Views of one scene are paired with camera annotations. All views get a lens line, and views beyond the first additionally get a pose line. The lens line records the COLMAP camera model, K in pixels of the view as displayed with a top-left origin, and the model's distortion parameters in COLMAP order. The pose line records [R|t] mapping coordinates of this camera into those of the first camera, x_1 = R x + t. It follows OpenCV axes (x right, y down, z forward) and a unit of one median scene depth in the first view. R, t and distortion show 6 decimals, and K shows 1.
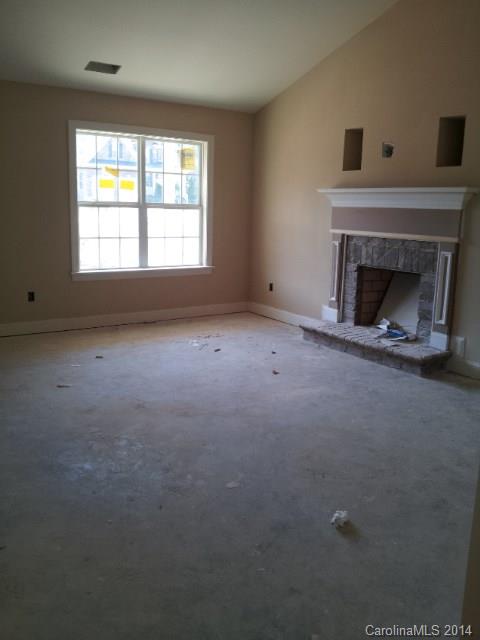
lens RADIAL K [[560.4, 0, 239.7], [0, 560.4, 309.6], [0, 0, 1]] dist [0.069850, -0.202625]
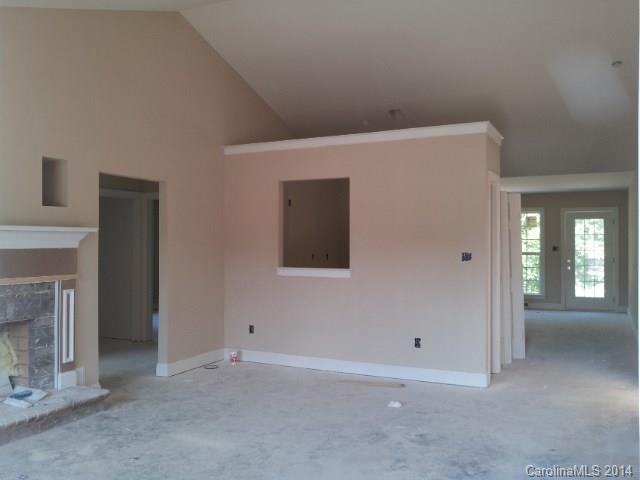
lens RADIAL K [[560.4, 0, 316.5], [0, 560.4, 238.0], [0, 0, 1]] dist [0.069850, -0.202625]
pose [[-0.496522, -0.020125, 0.867791, -0.576889], [0.140287, 0.984728, 0.103104, -0.185948], [-0.856613, 0.172933, -0.486115, 0.863511]]
